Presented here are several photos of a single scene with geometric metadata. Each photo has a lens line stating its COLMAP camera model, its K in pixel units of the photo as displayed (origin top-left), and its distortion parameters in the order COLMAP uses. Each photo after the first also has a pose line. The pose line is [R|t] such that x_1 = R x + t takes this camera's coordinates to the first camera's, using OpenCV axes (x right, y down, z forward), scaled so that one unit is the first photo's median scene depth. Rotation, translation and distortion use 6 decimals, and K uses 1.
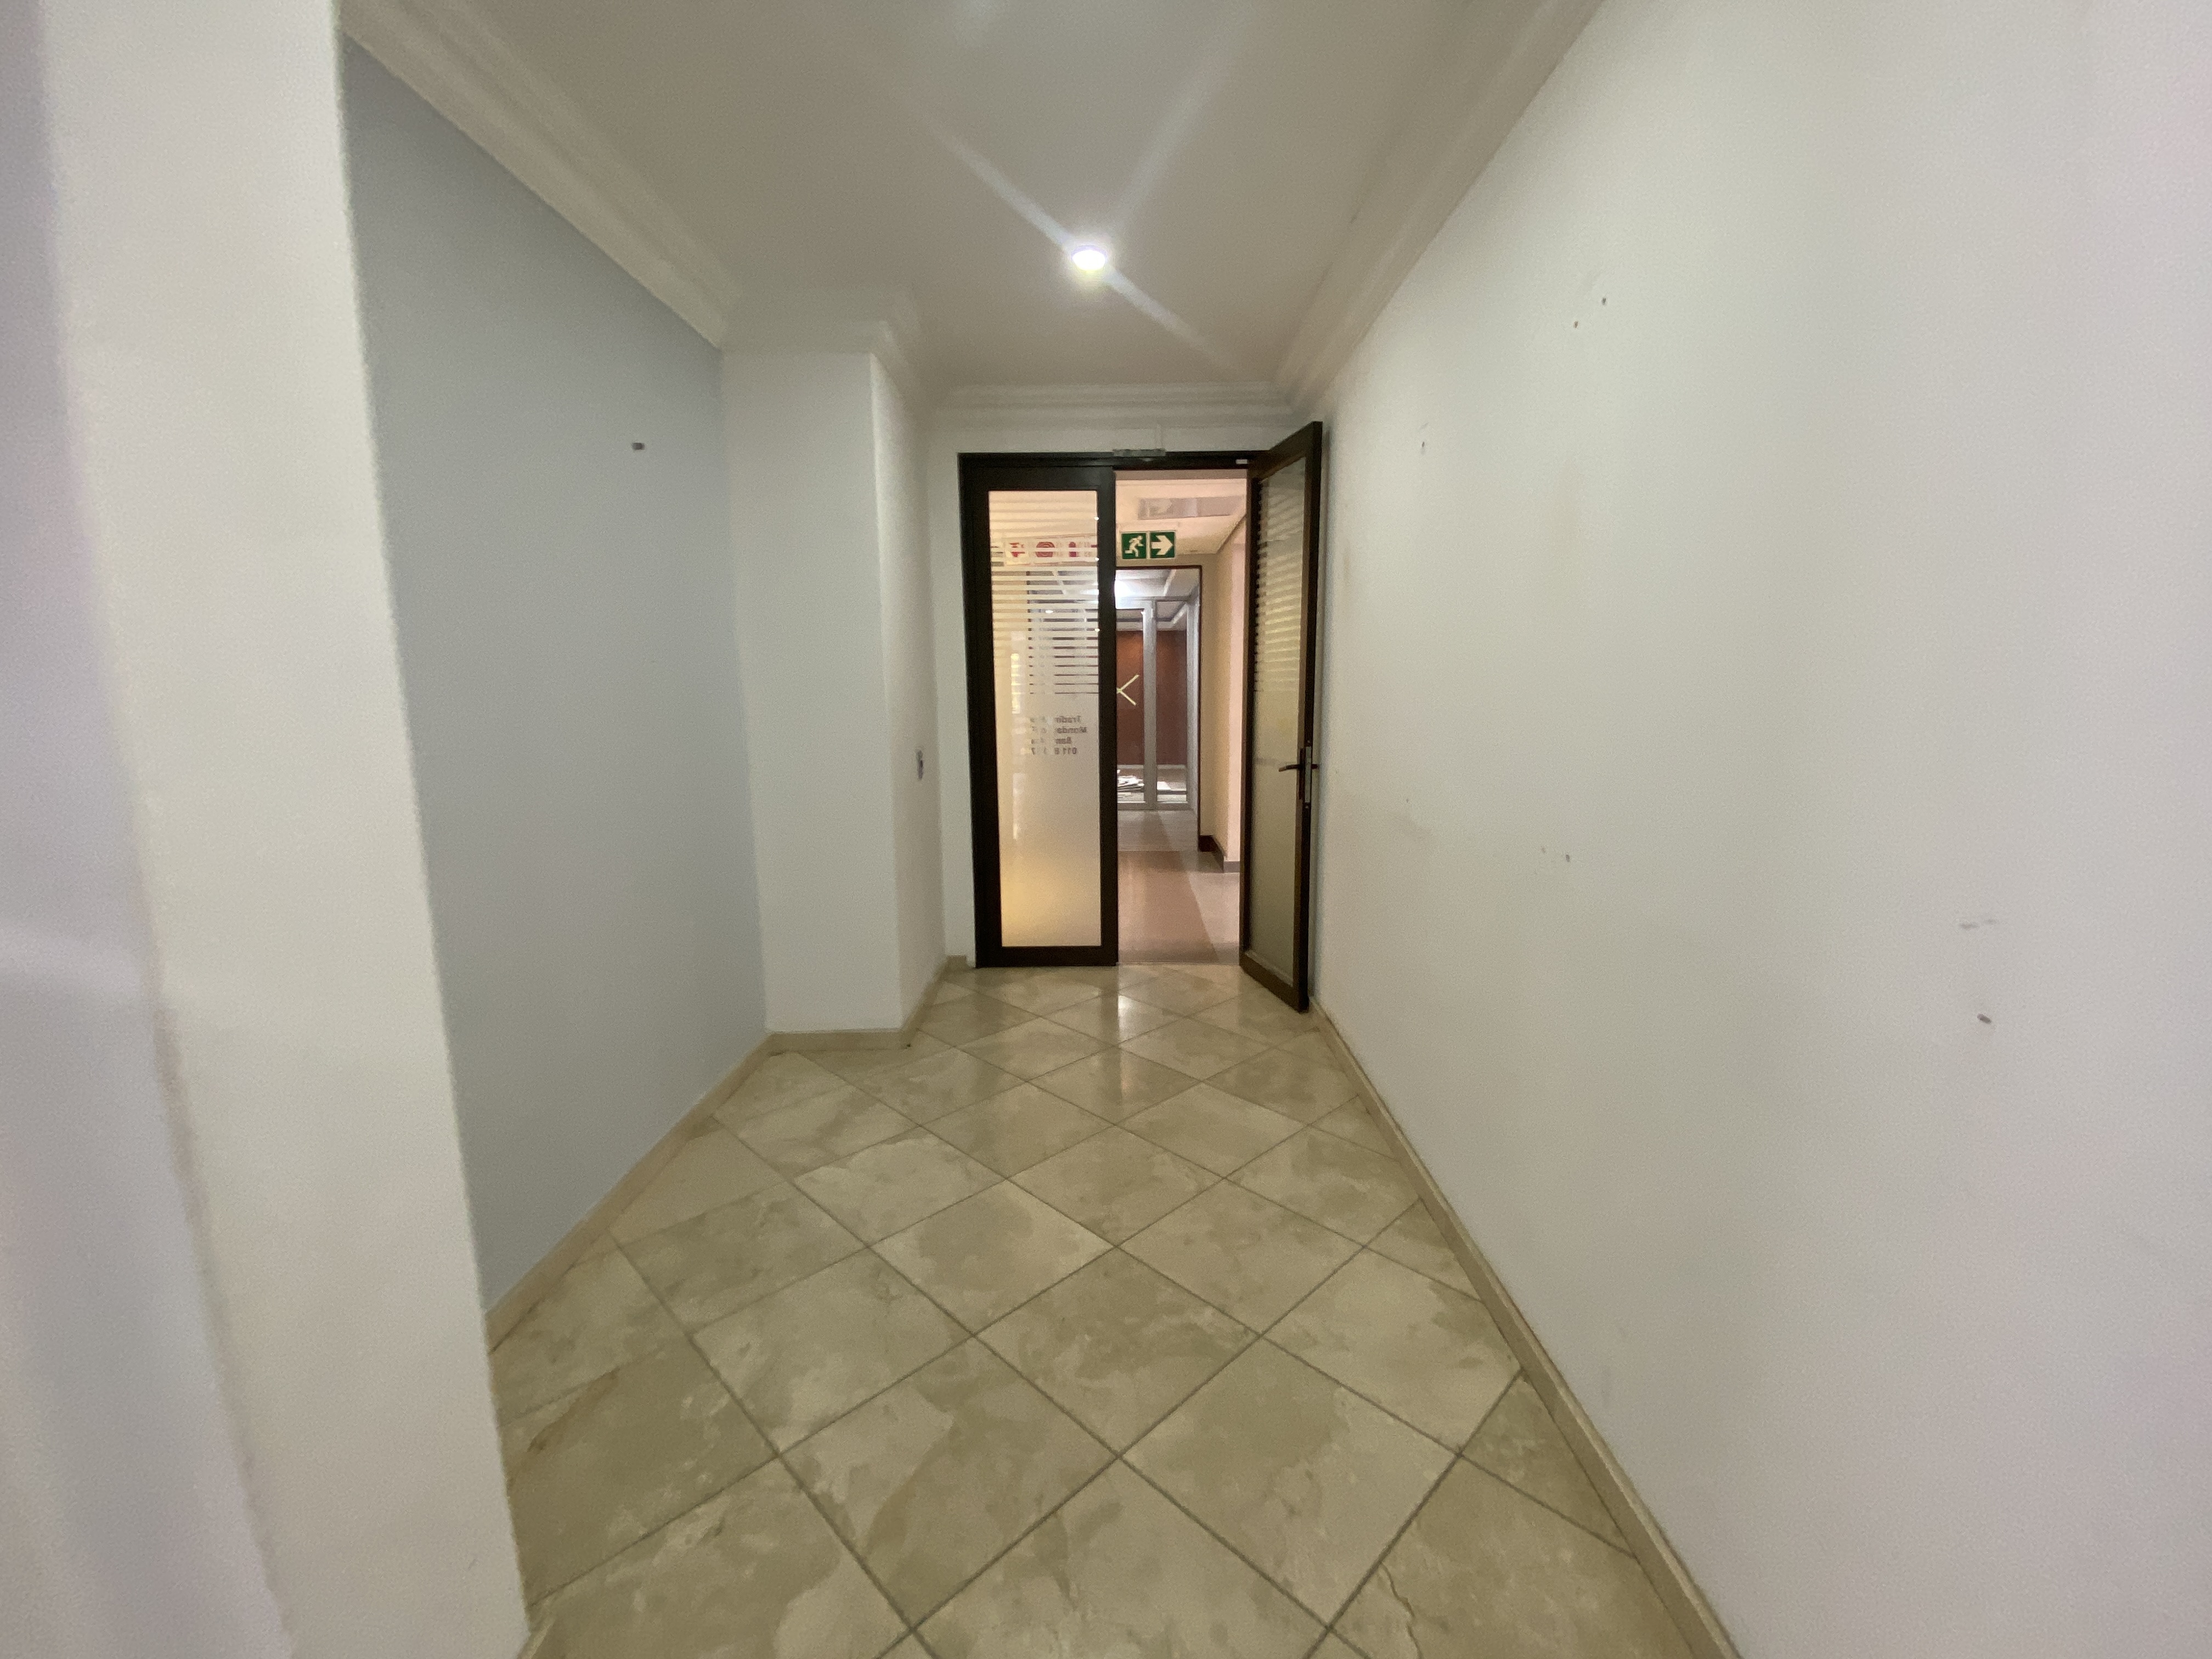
lens RADIAL K [[890.9, 0, 1112.6], [0, 890.9, 830.3], [0, 0, 1]] dist [0.001552, -0.013328]
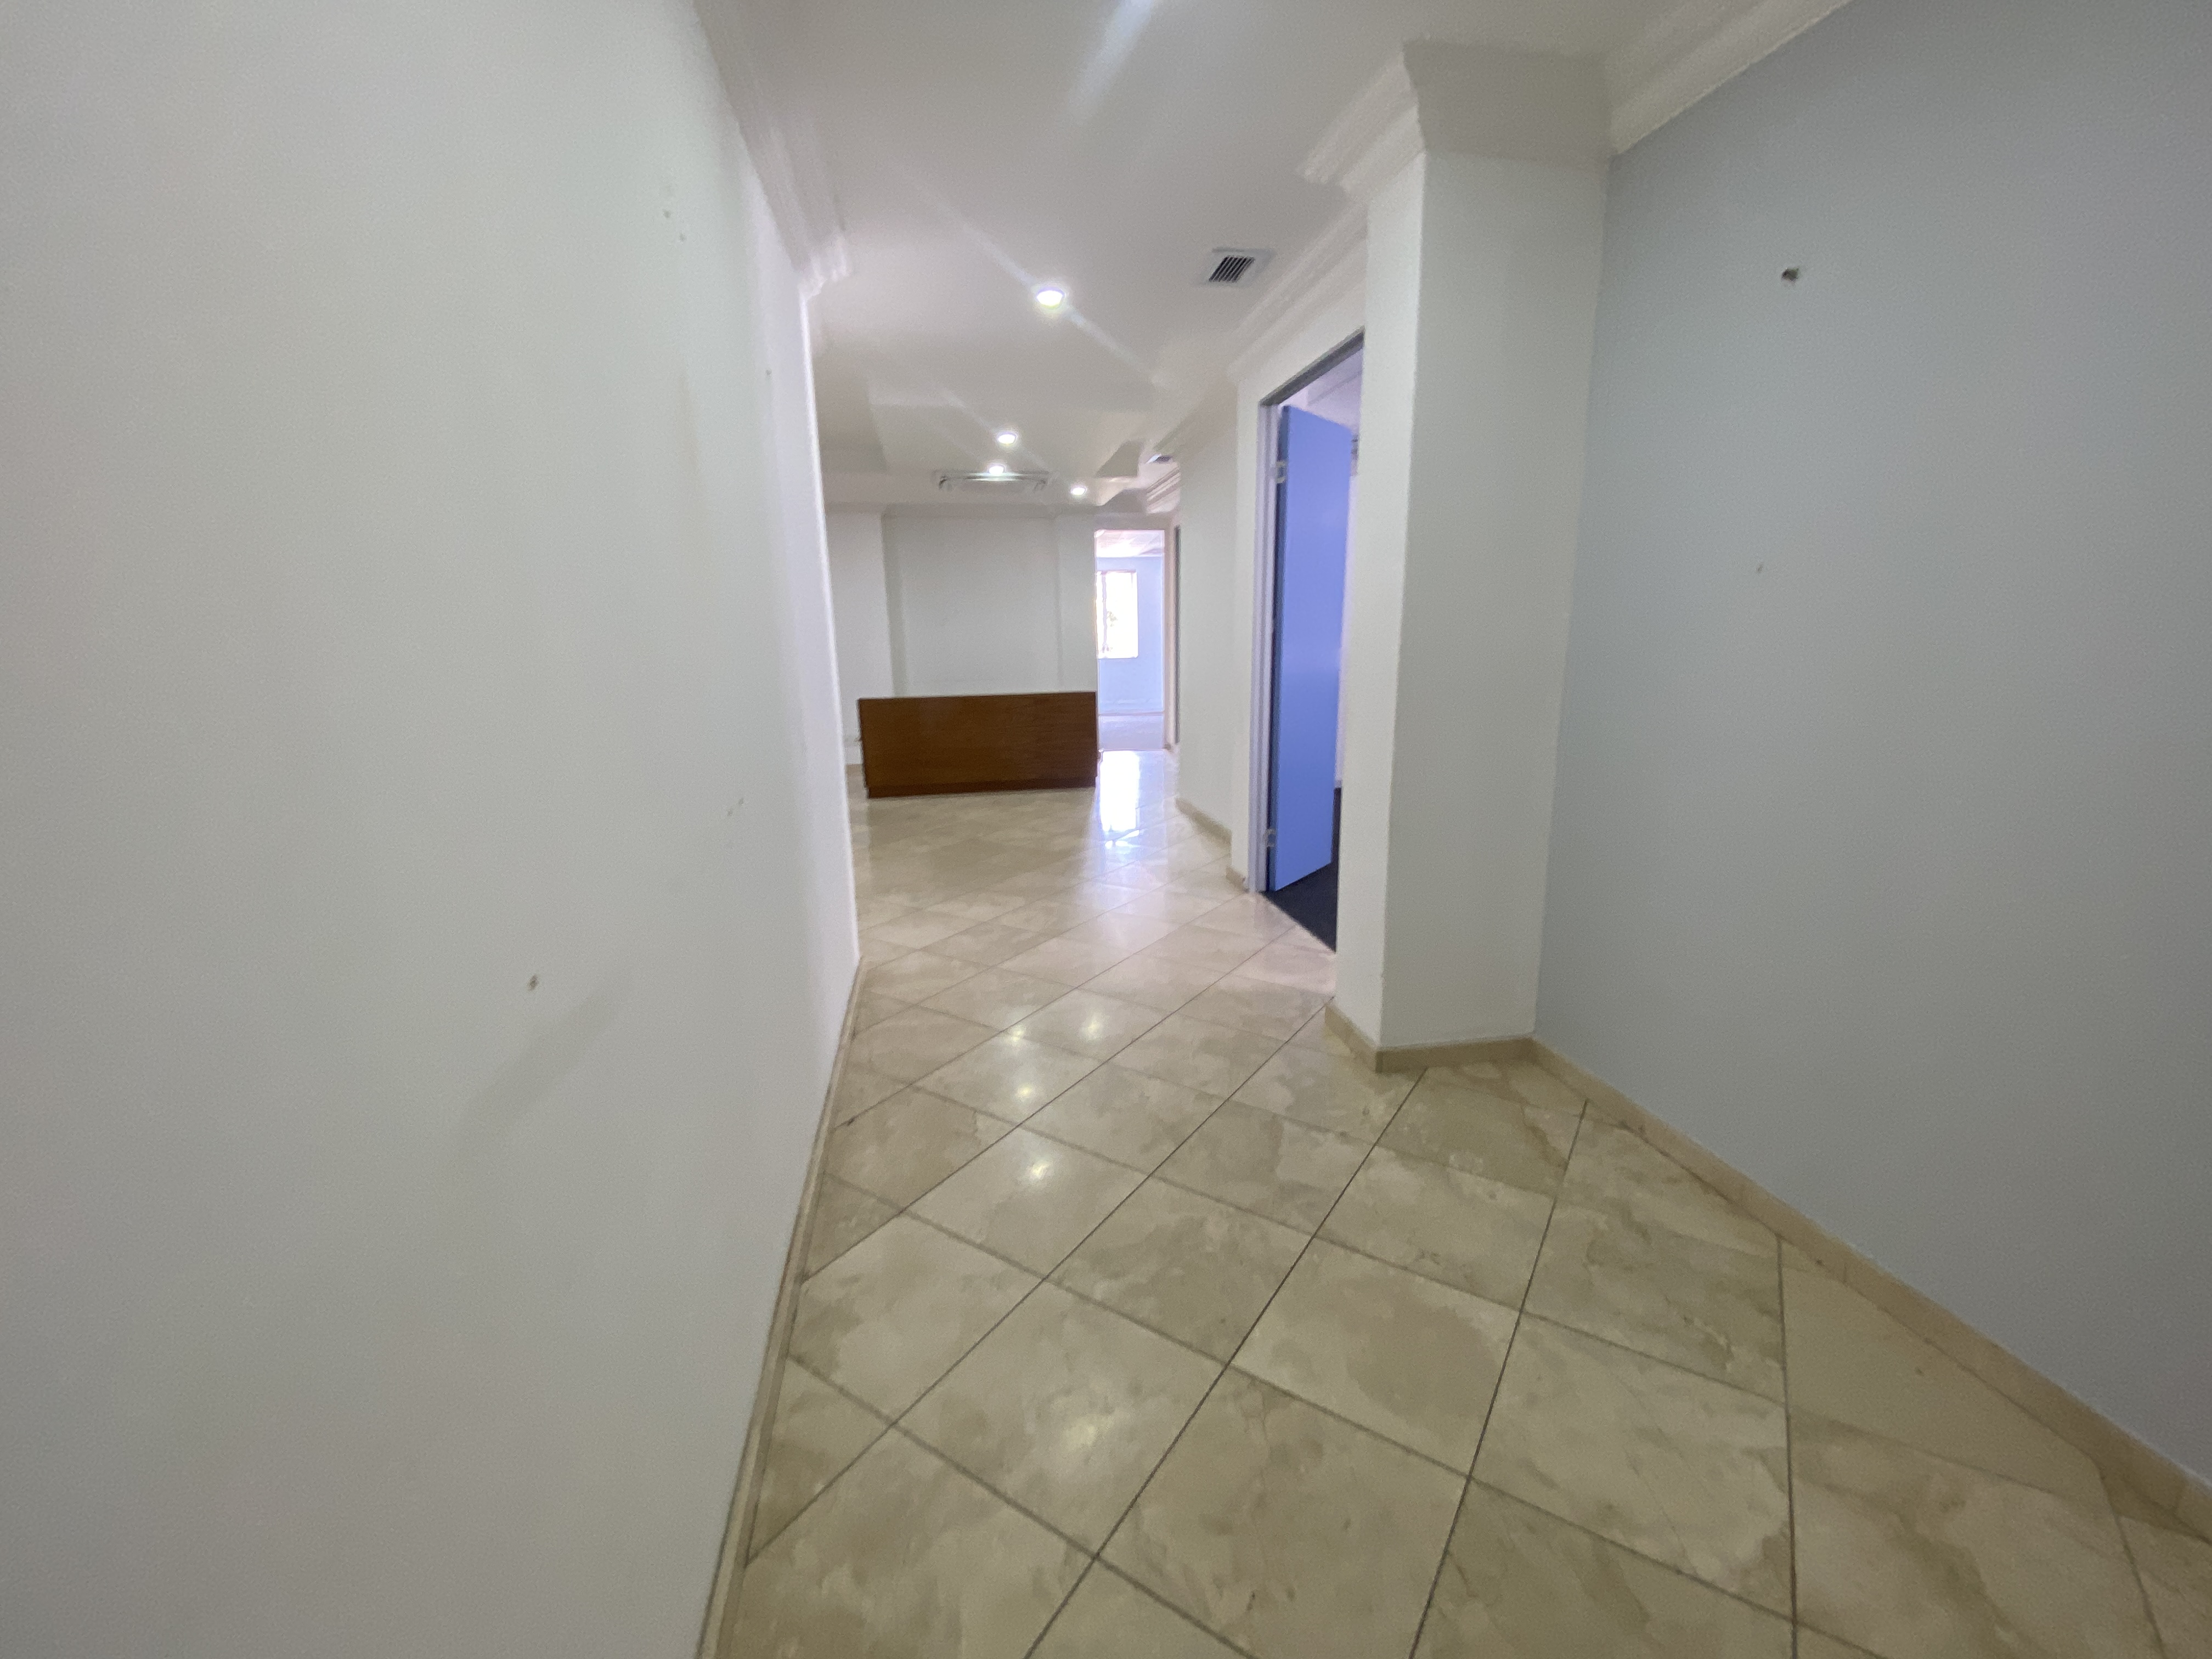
lens RADIAL K [[890.9, 0, 1112.6], [0, 890.9, 830.3], [0, 0, 1]] dist [0.001552, -0.013328]
pose [[-0.981157, 0.071403, -0.179533, 0.231341], [0.001913, 0.932751, 0.360516, -0.263034], [0.193202, 0.353379, -0.915312, 1.719475]]
